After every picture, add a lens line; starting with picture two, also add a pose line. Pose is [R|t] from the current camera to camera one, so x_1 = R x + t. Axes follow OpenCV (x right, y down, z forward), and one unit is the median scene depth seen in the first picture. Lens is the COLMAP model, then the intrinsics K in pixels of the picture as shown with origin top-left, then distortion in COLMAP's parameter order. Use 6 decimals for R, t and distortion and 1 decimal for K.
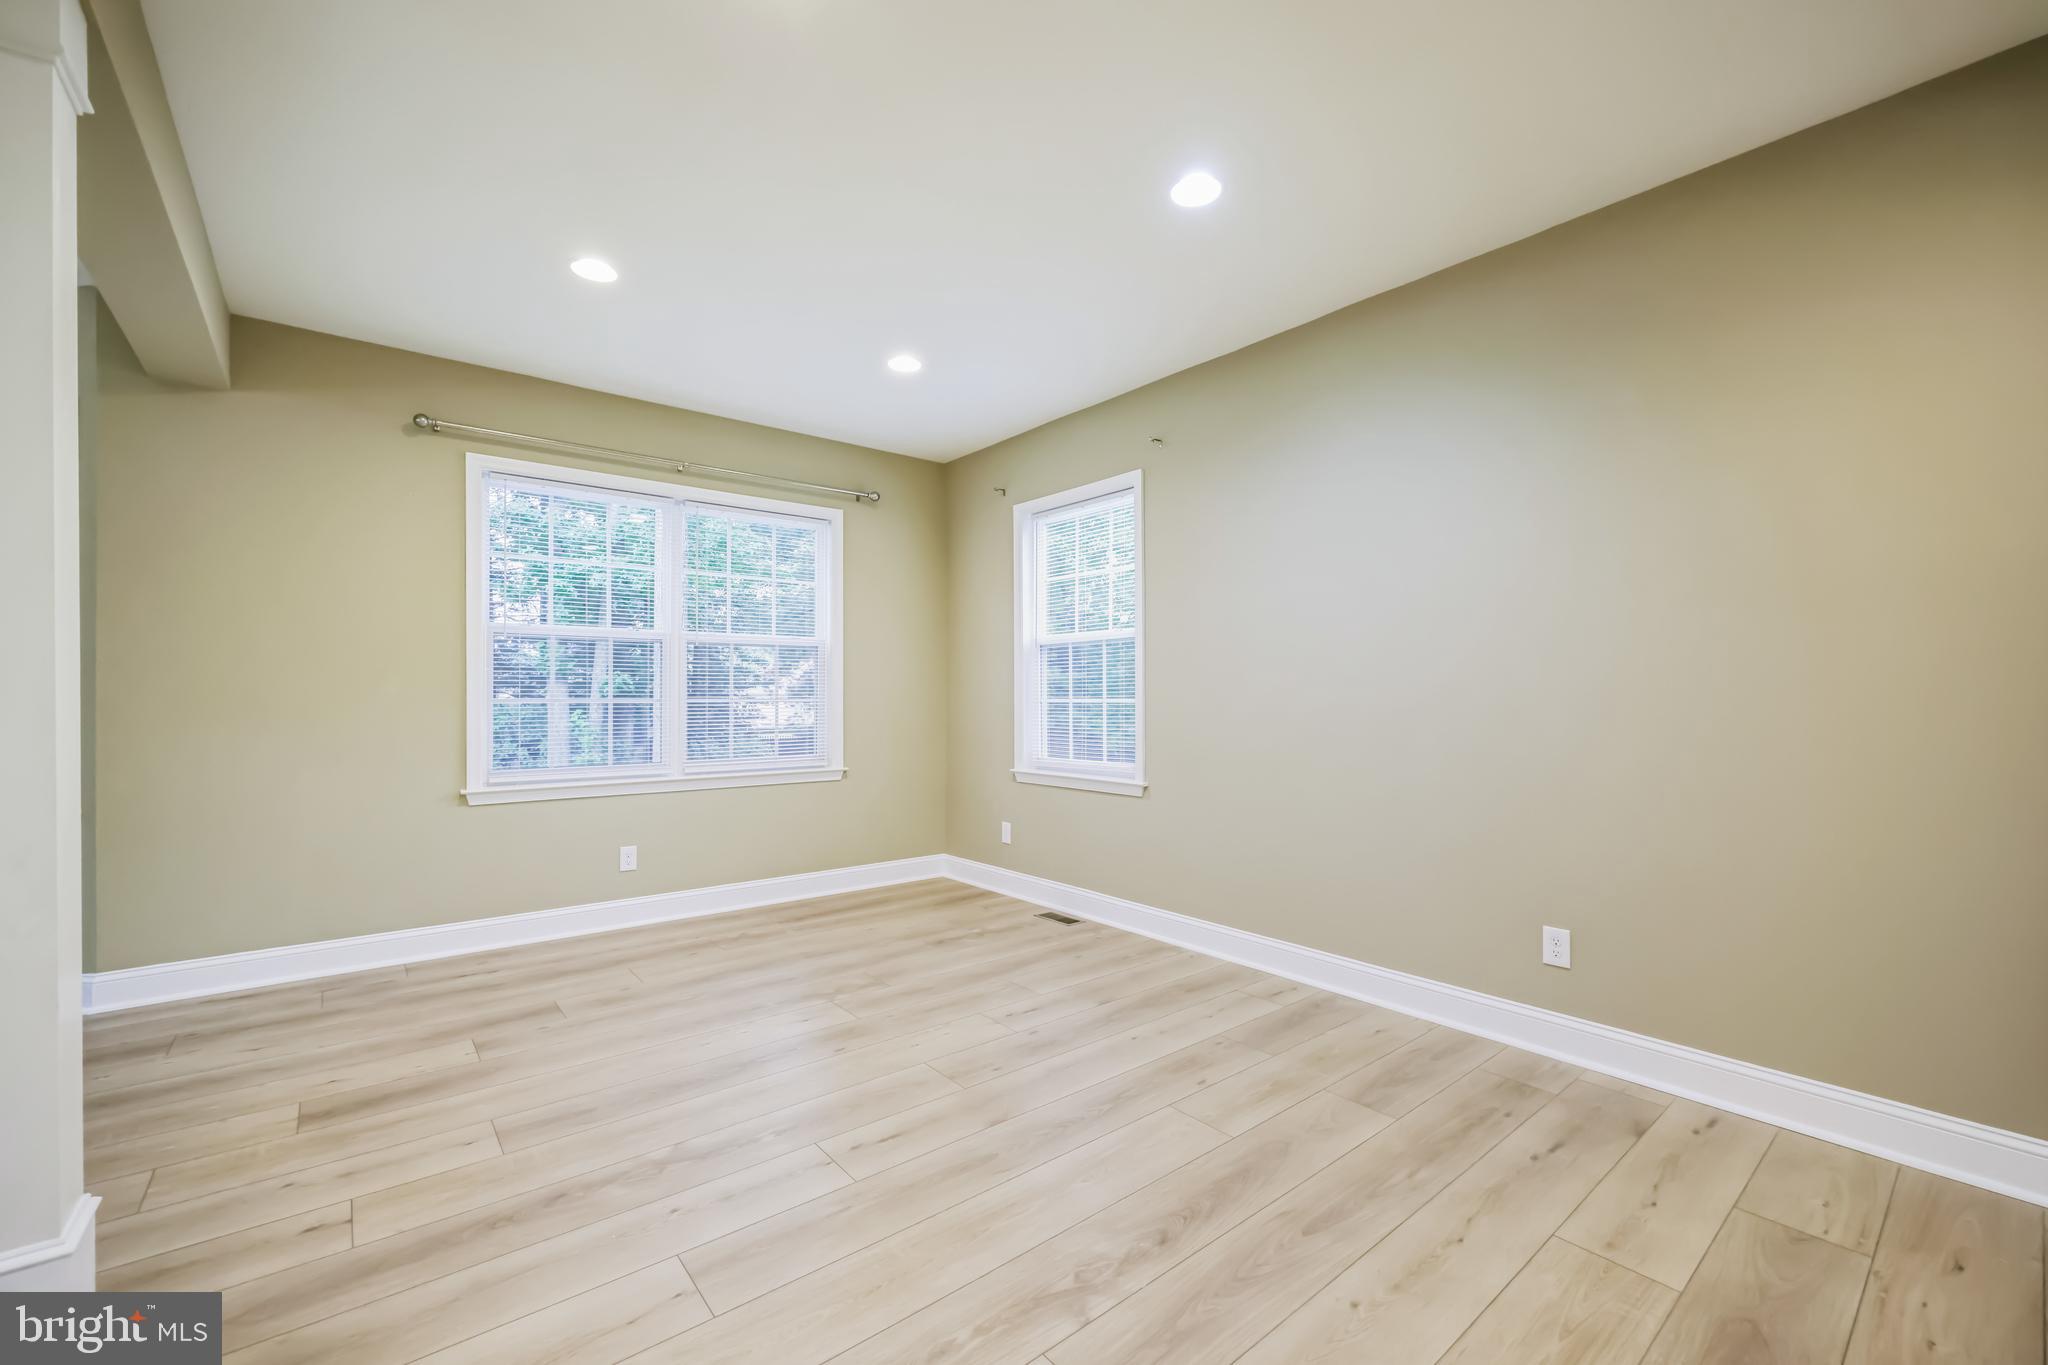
lens RADIAL K [[827.6, 0, 1012.3], [0, 827.6, 689.1], [0, 0, 1]] dist [-0.001604, 0.000597]
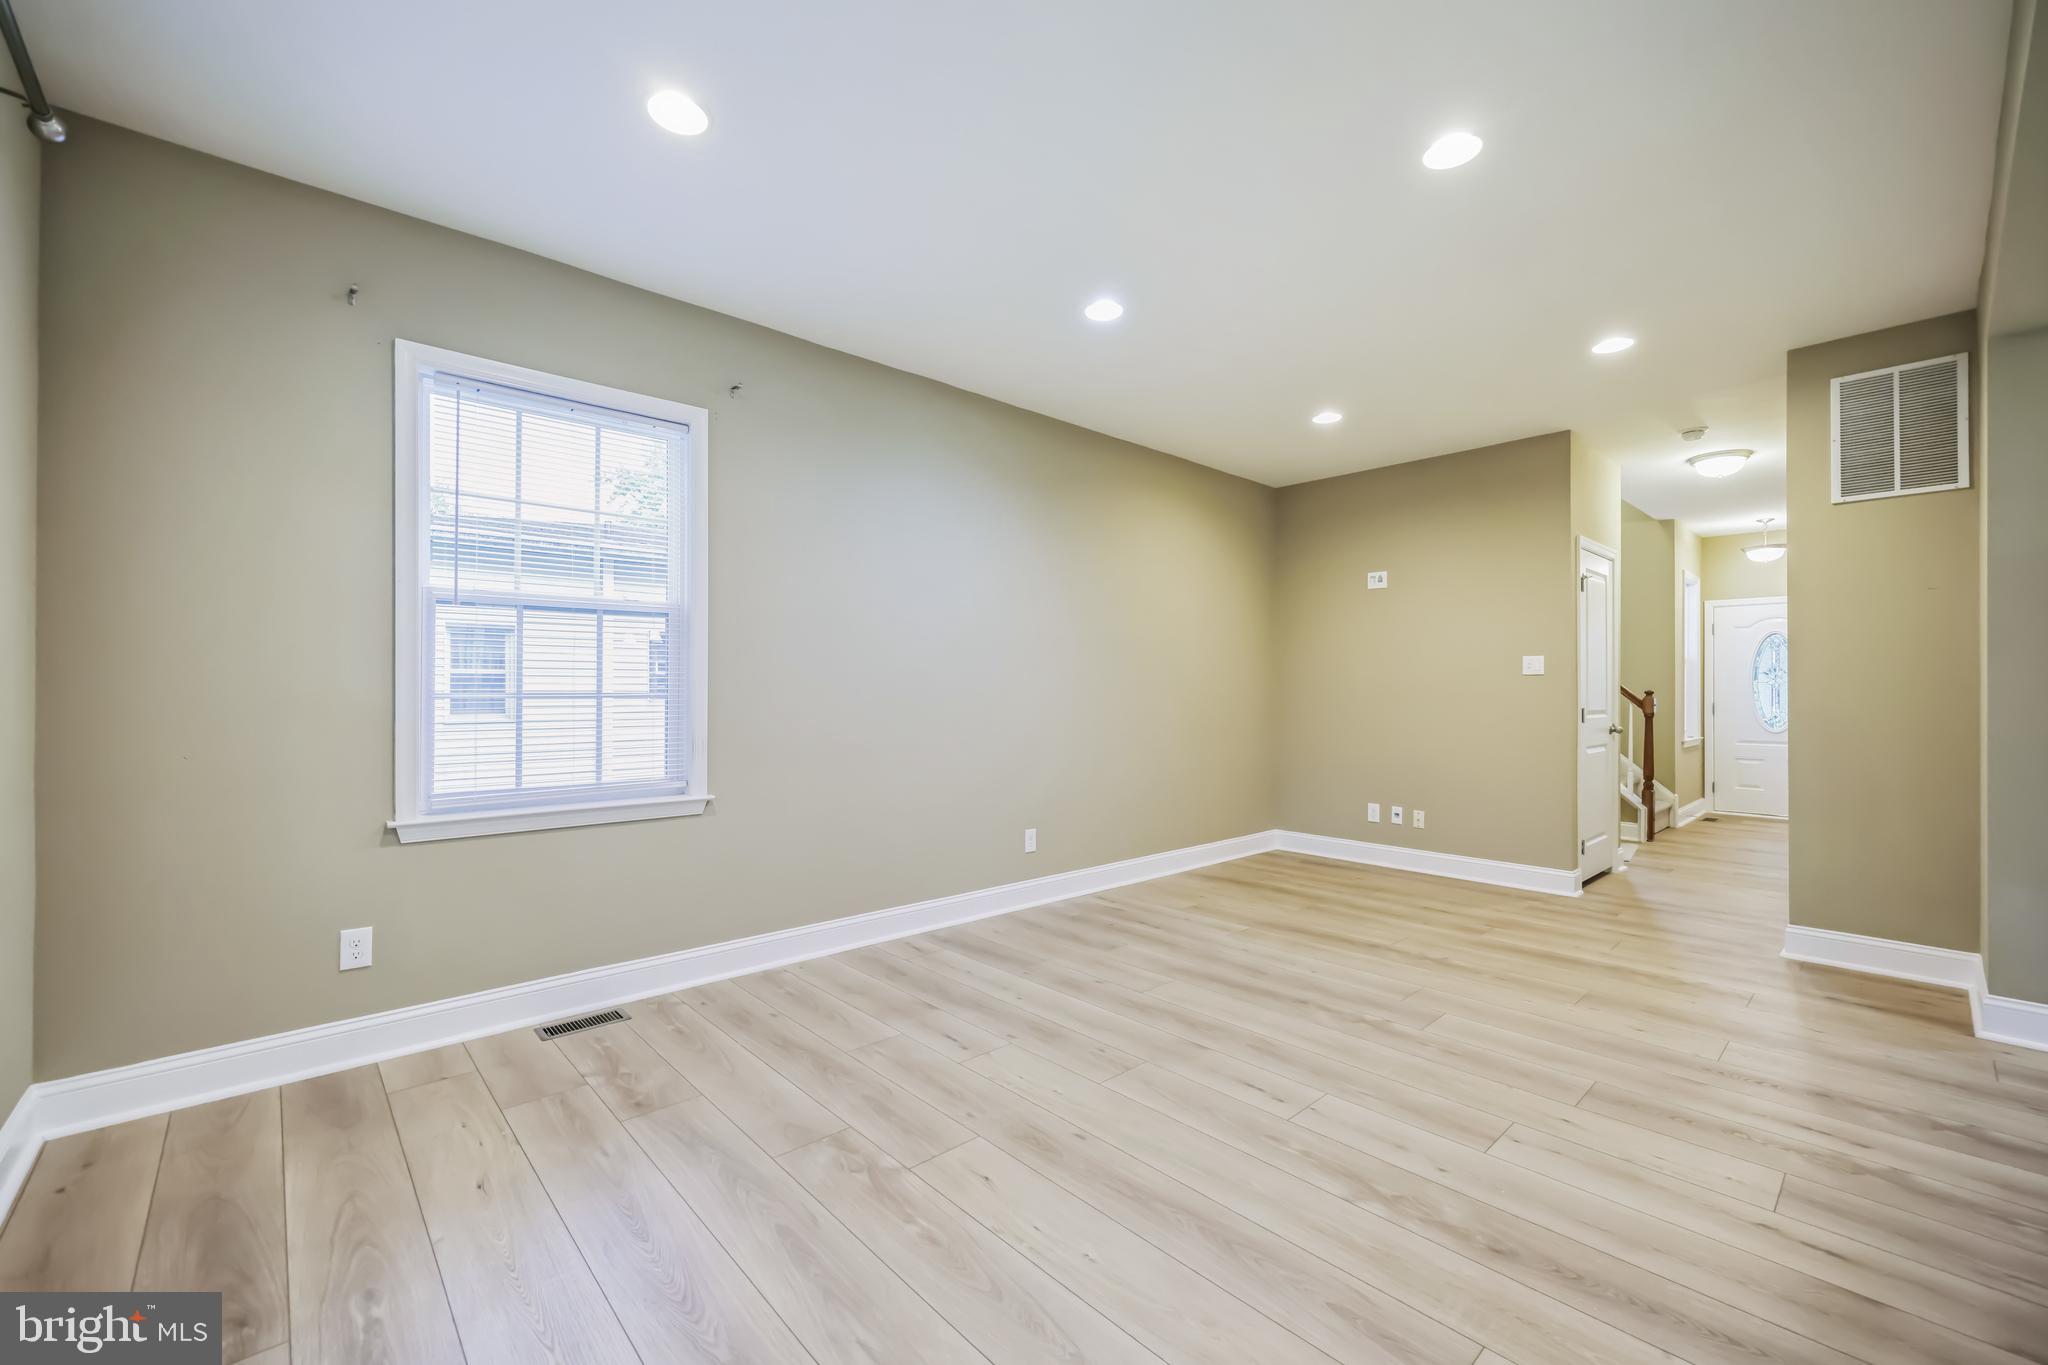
lens RADIAL K [[827.6, 0, 1012.3], [0, 827.6, 689.1], [0, 0, 1]] dist [-0.001604, 0.000597]
pose [[-0.056255, 0.004153, 0.998408, -0.879714], [-0.014270, 0.999886, -0.004963, 0.011050], [-0.998314, -0.014526, -0.056189, 0.984454]]
